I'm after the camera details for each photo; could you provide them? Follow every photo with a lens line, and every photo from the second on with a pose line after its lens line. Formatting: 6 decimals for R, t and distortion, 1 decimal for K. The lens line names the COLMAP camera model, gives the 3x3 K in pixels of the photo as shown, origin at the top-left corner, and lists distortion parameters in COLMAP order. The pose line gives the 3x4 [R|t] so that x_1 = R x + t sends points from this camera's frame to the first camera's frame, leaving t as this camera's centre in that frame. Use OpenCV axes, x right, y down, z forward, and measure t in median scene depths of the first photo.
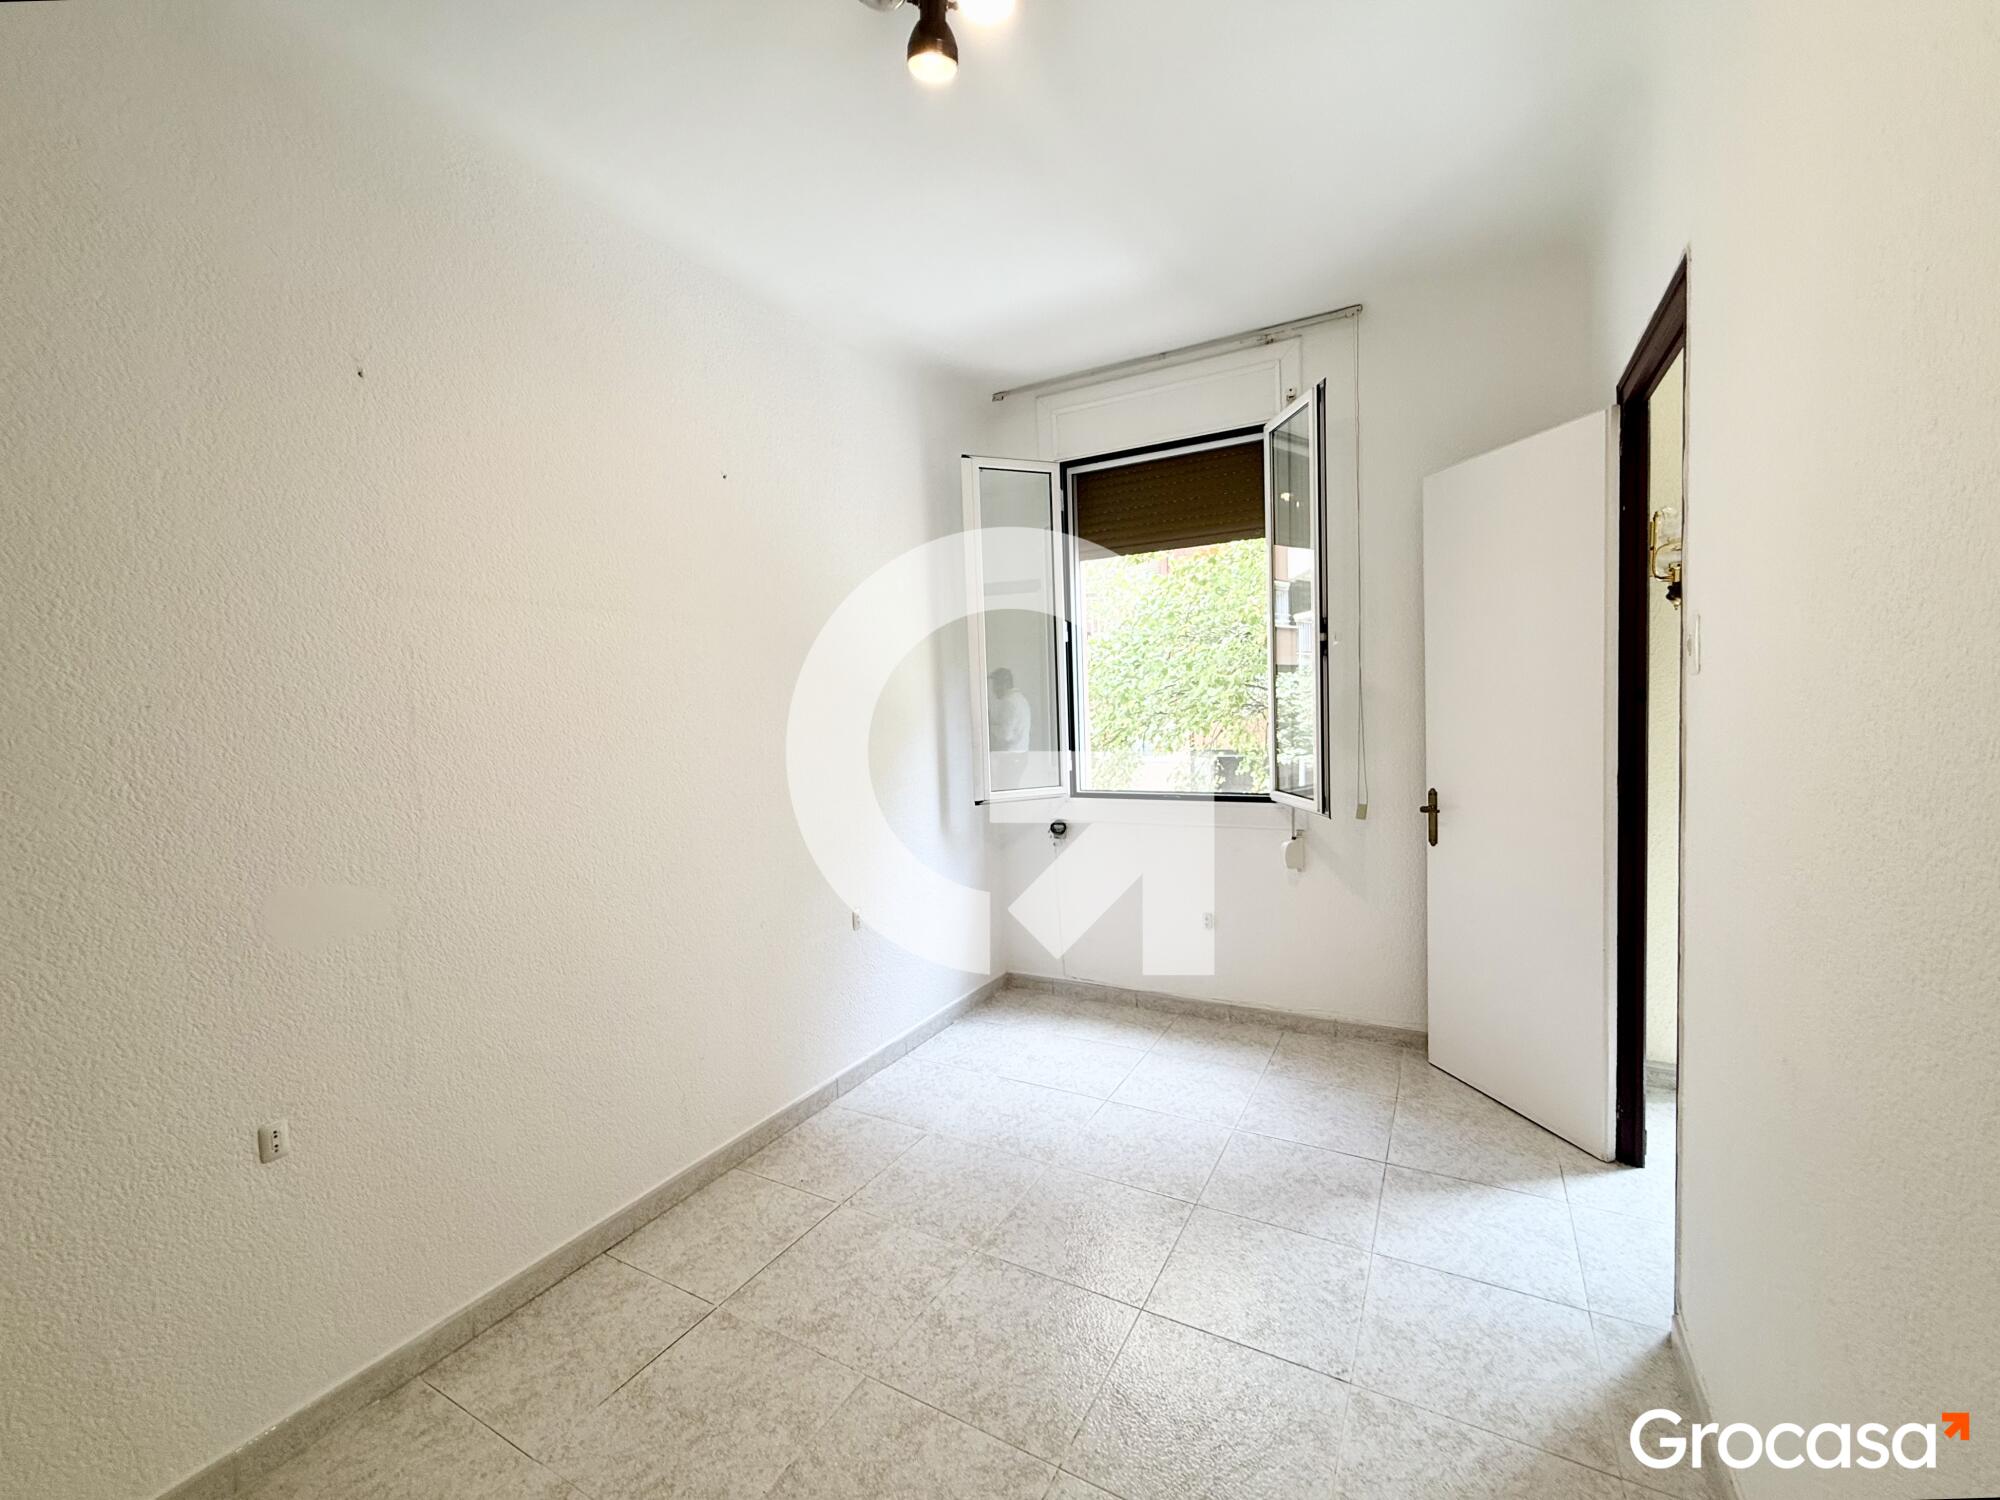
lens RADIAL K [[810.0, 0, 1000.0], [0, 810.0, 750.0], [0, 0, 1]] dist [-0.001065, -0.000309]
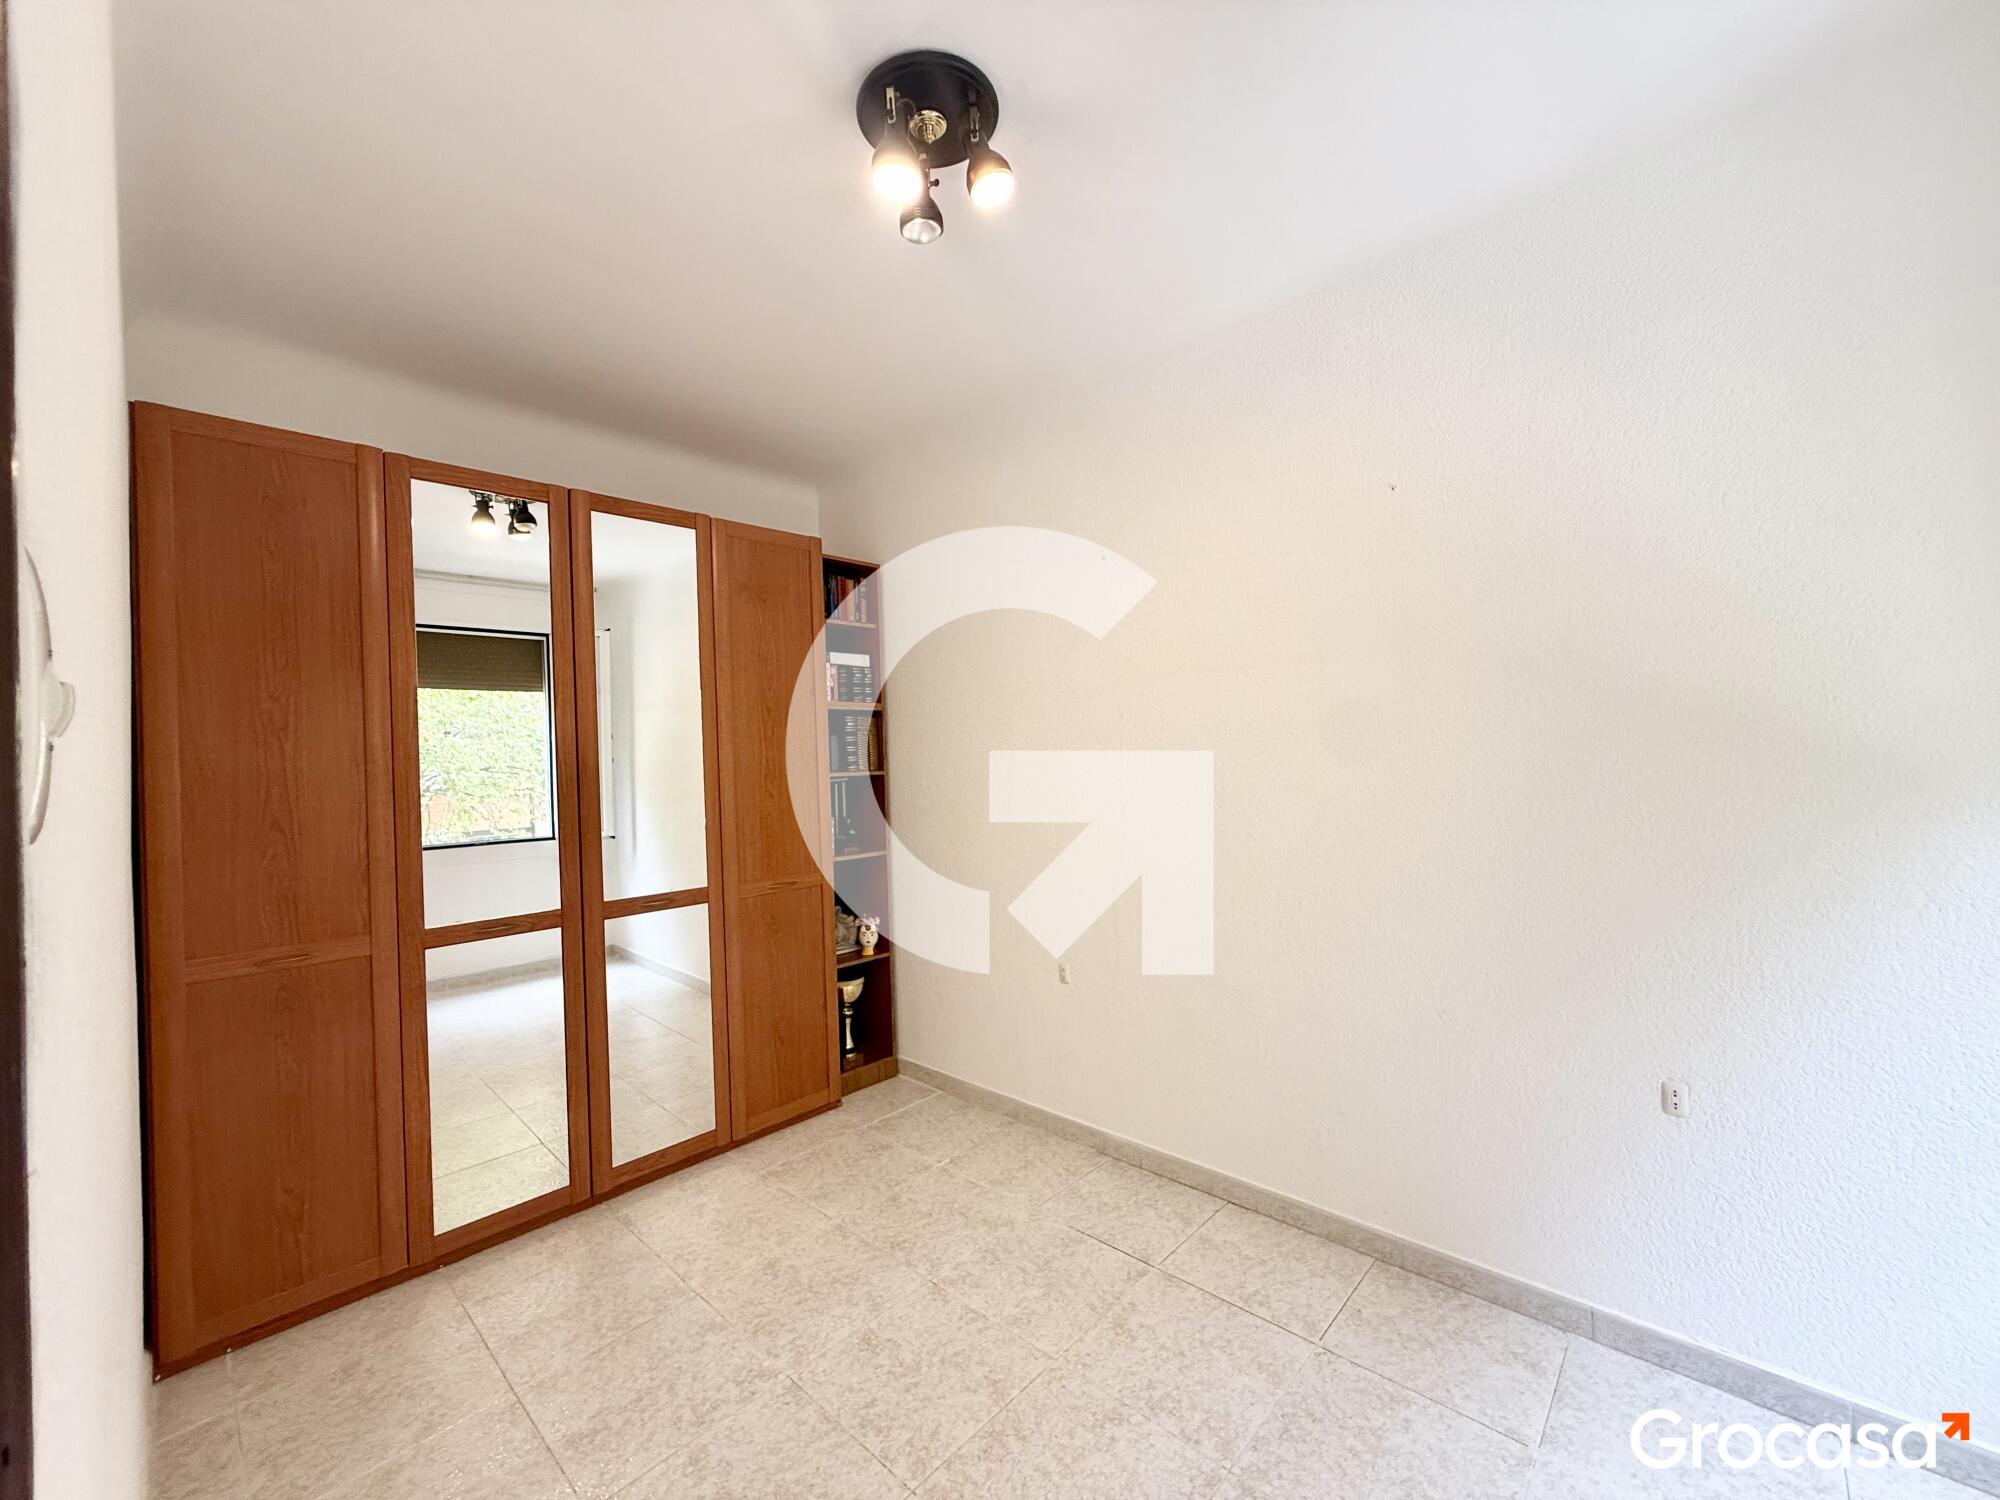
lens RADIAL K [[810.0, 0, 1000.0], [0, 810.0, 750.0], [0, 0, 1]] dist [-0.001065, -0.000309]
pose [[-0.233506, 0.036905, -0.971655, 0.892880], [-0.013239, 0.999066, 0.041128, -0.112519], [0.972265, 0.022467, -0.232800, 1.144569]]
